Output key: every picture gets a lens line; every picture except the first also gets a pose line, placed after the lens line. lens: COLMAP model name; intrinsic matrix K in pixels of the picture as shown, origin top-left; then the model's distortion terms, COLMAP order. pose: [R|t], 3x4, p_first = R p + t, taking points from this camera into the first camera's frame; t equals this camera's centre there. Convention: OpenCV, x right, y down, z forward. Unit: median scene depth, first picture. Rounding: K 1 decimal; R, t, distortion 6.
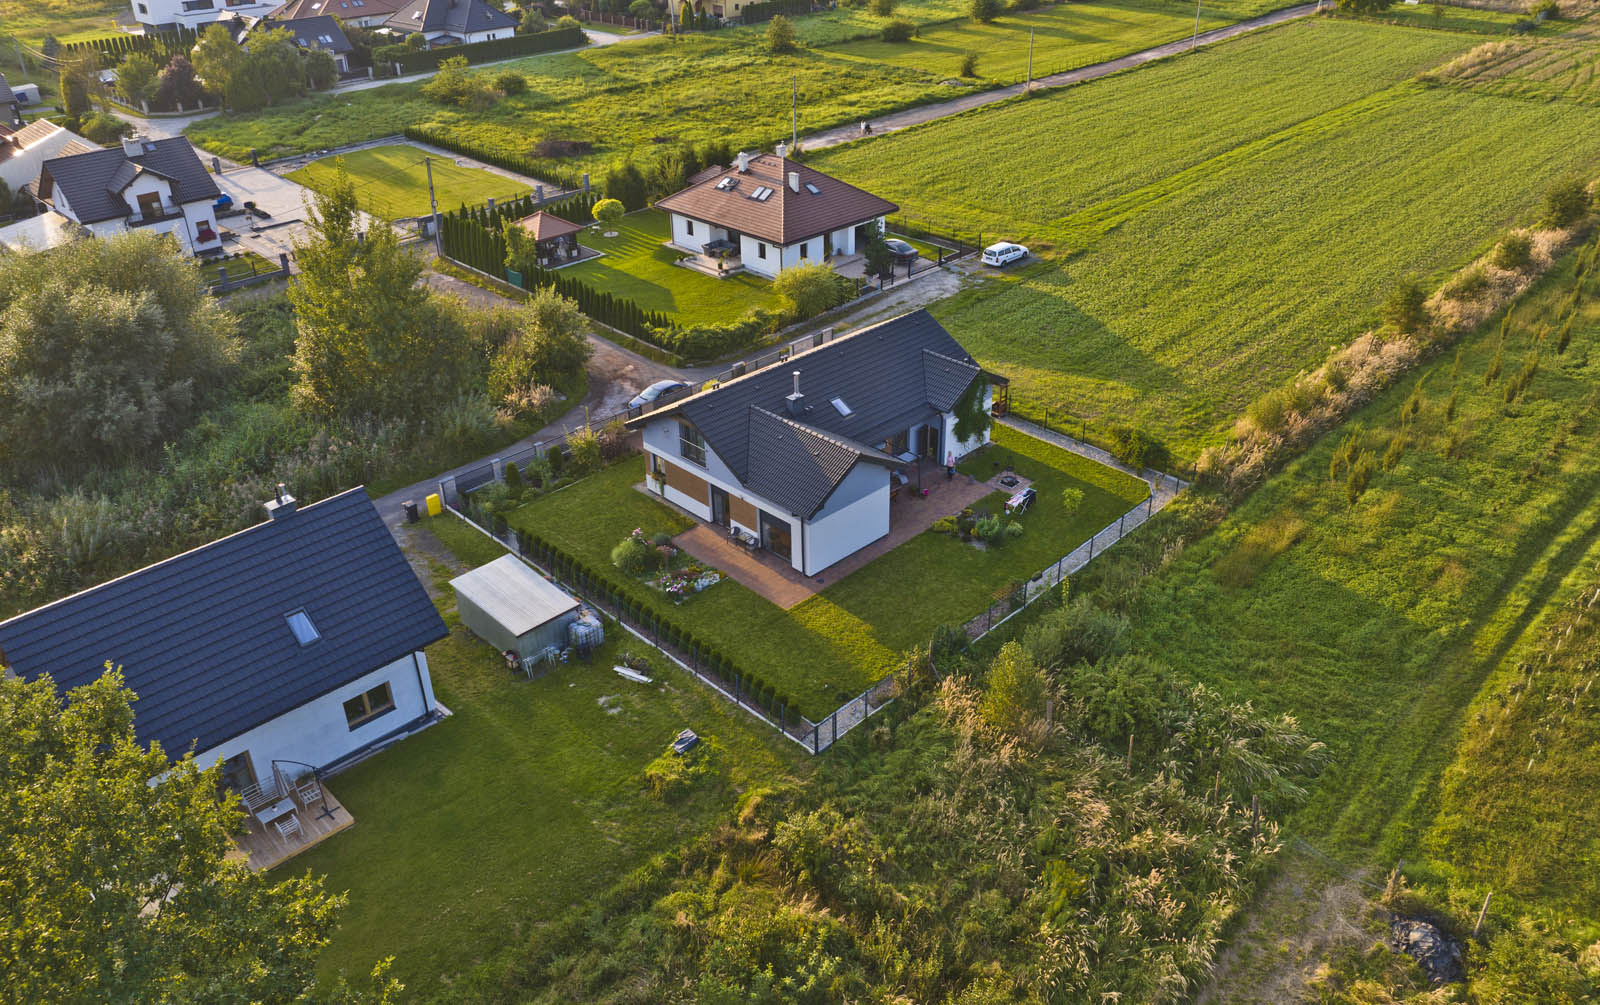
lens RADIAL K [[1167.9, 0, 841.8], [0, 1167.9, 505.6], [0, 0, 1]] dist [-0.008586, -0.053853]
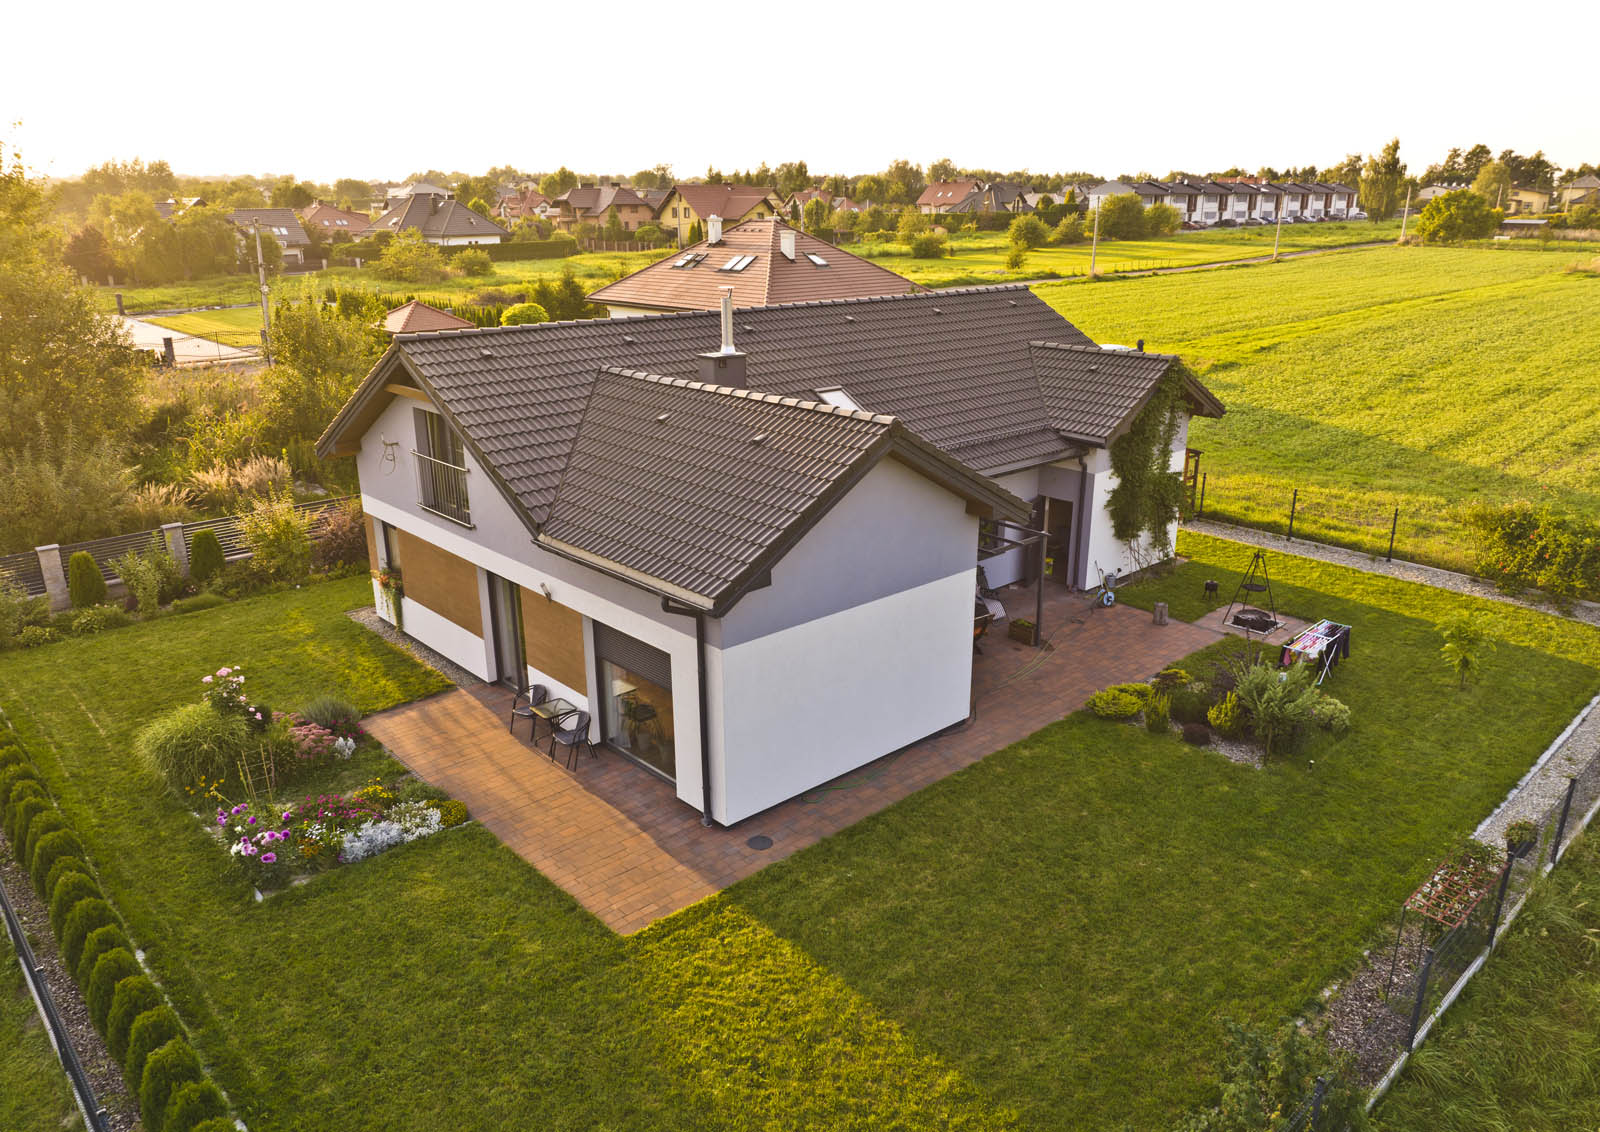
lens RADIAL K [[1128.8, 0, 807.2], [0, 1128.8, 594.1], [0, 0, 1]] dist [-0.040598, 0.002616]
pose [[0.998568, 0.017353, -0.050597, 0.006027], [-0.026722, 0.981257, -0.190844, 0.041502], [0.046337, 0.191923, 0.980315, 0.509263]]
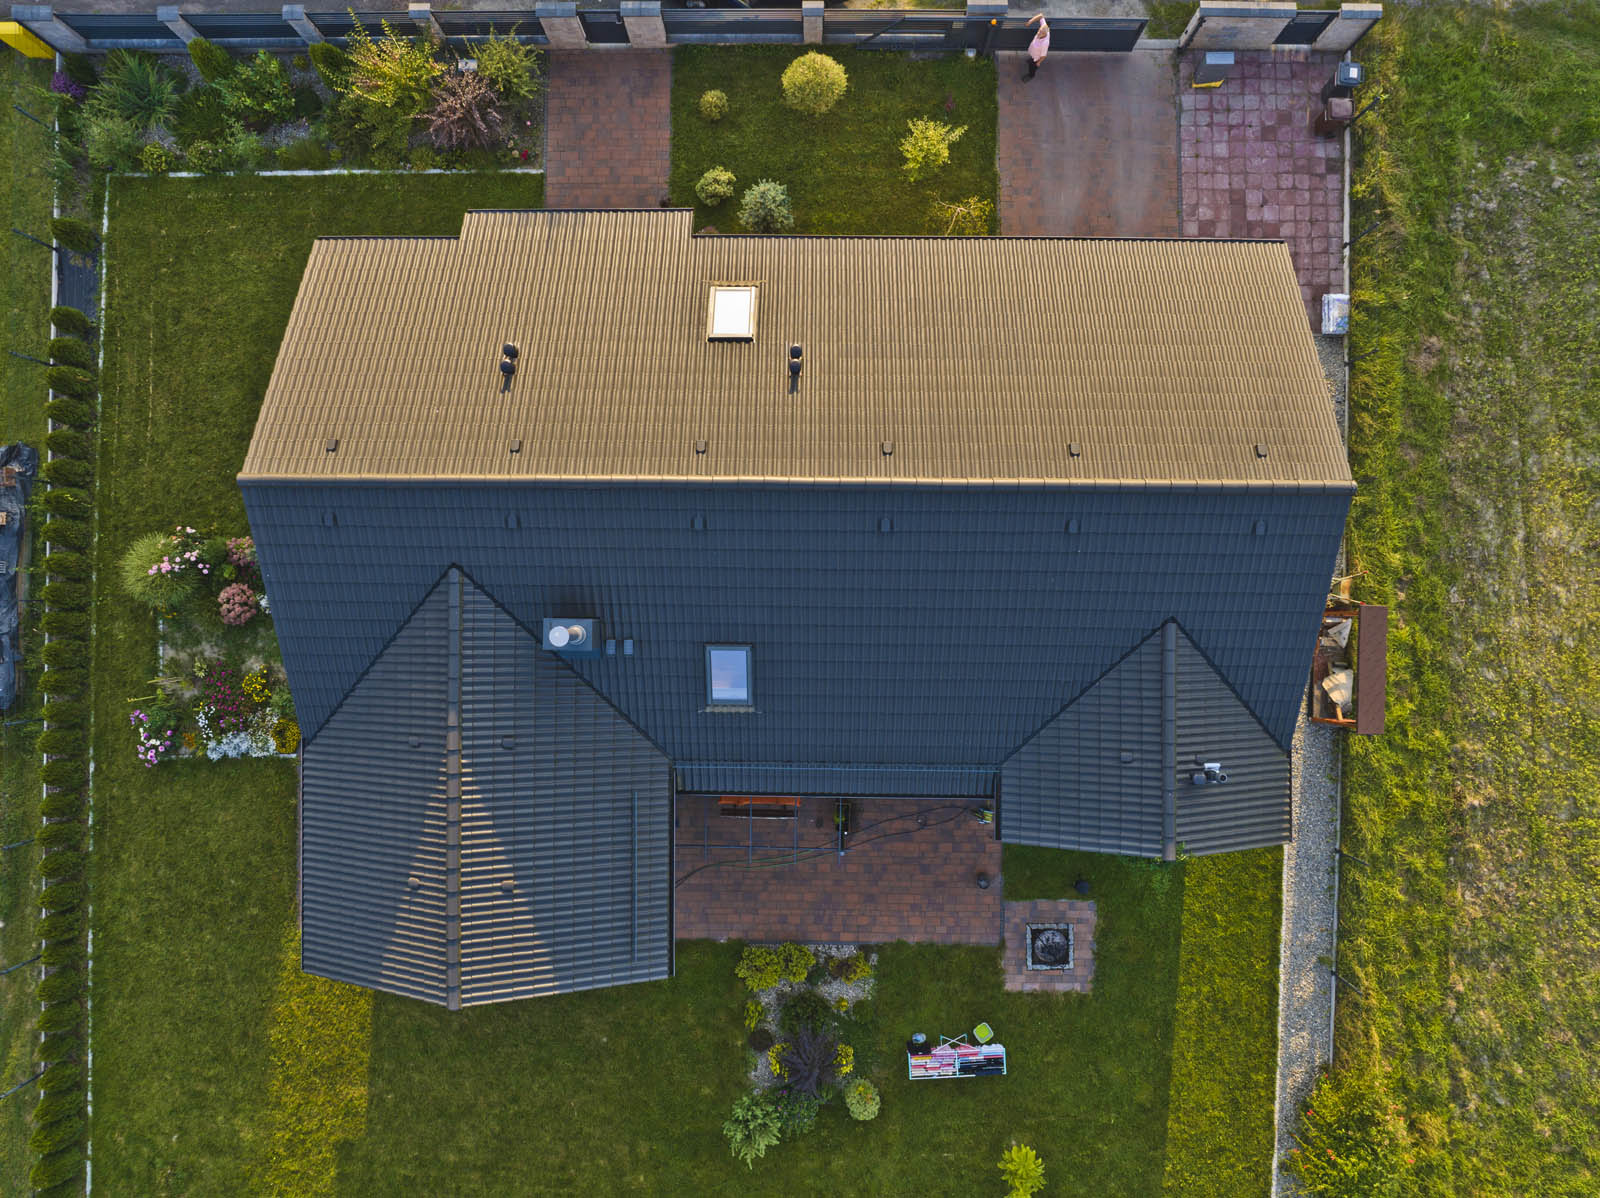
lens RADIAL K [[1141.4, 0, 800.0], [0, 1141.4, 599.0], [0, 0, 1]] dist [-0.061212, 0.029685]
pose [[0.690874, 0.722891, -0.011085, 0.000951], [-0.356414, 0.353888, 0.864715, -0.312069], [0.629017, -0.593458, 0.502140, 0.688924]]
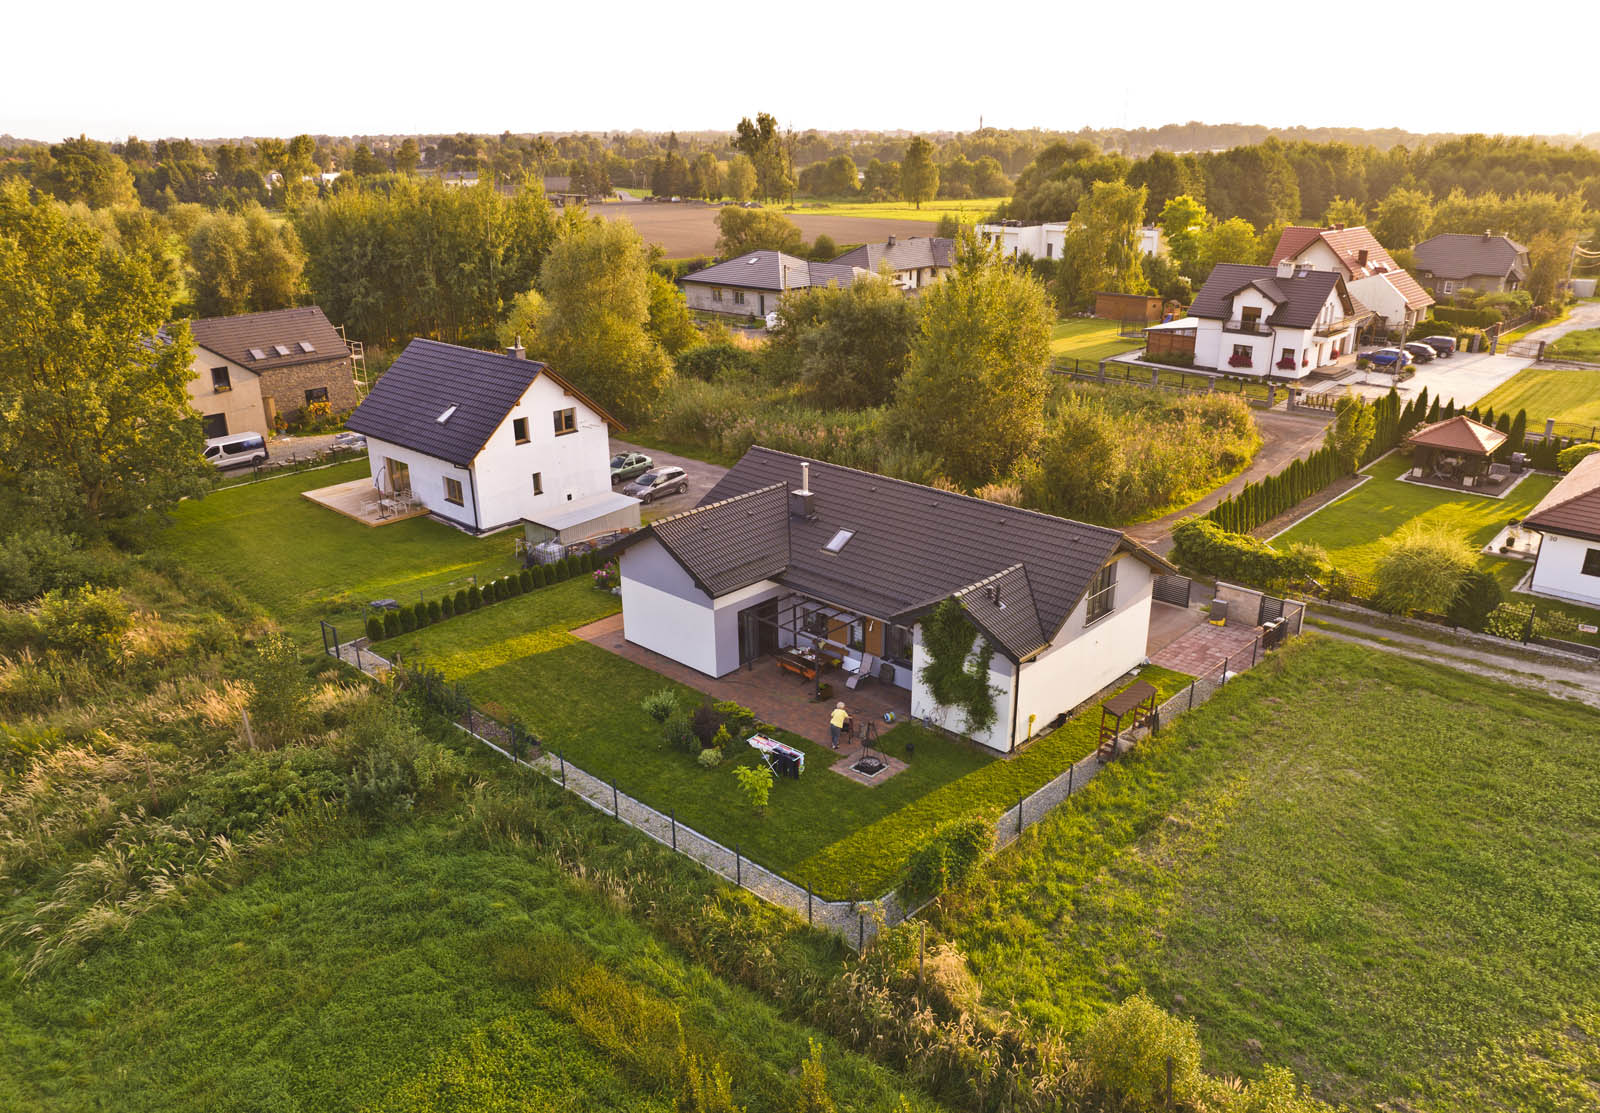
lens RADIAL K [[1158.5, 0, 824.9], [0, 1158.5, 599.1], [0, 0, 1]] dist [-0.040513, -0.004990]
pose [[0.037767, 0.374891, -0.926299, 0.563339], [-0.502059, 0.808592, 0.306782, -0.222618], [0.864008, 0.453471, 0.218756, 0.679019]]
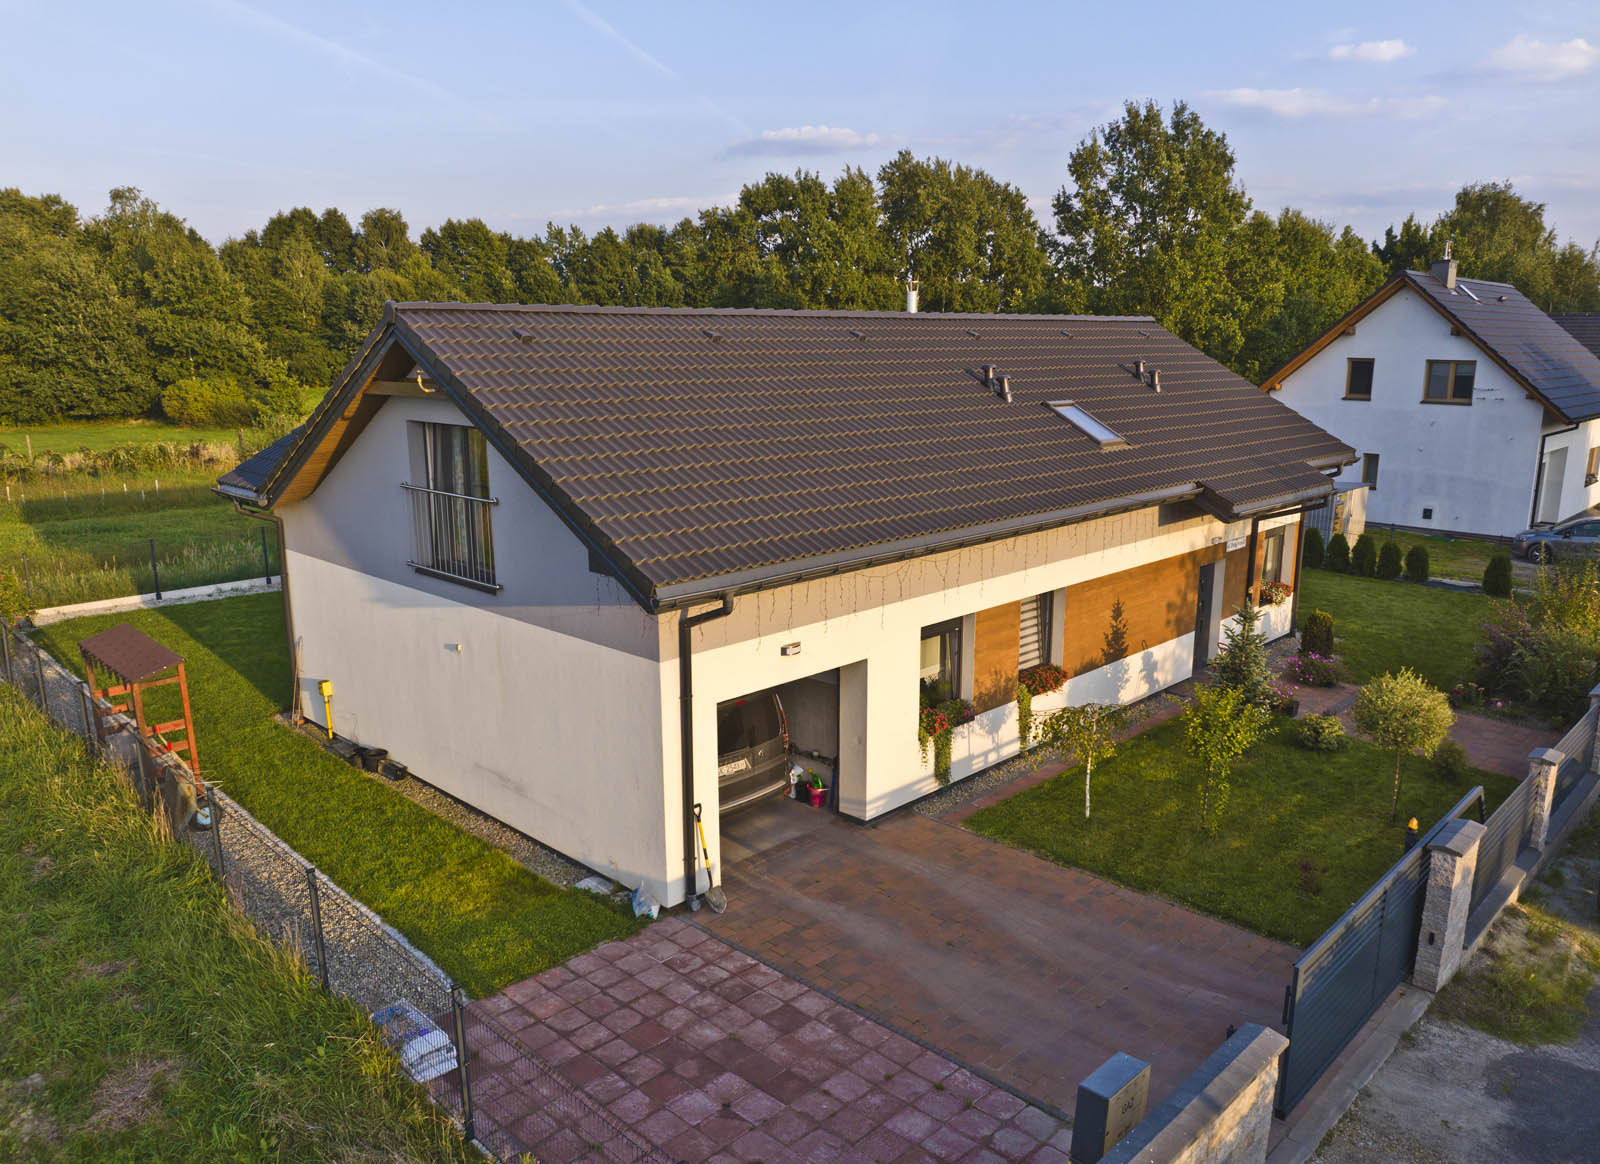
lens RADIAL K [[1174.3, 0, 825.8], [0, 1174.3, 611.9], [0, 0, 1]] dist [-0.047927, 0.008778]
pose [[-0.999941, 0.001389, -0.010810, -0.002130], [-0.006457, 0.723513, 0.690281, -0.242180], [0.008780, 0.690310, -0.723461, 1.064822]]
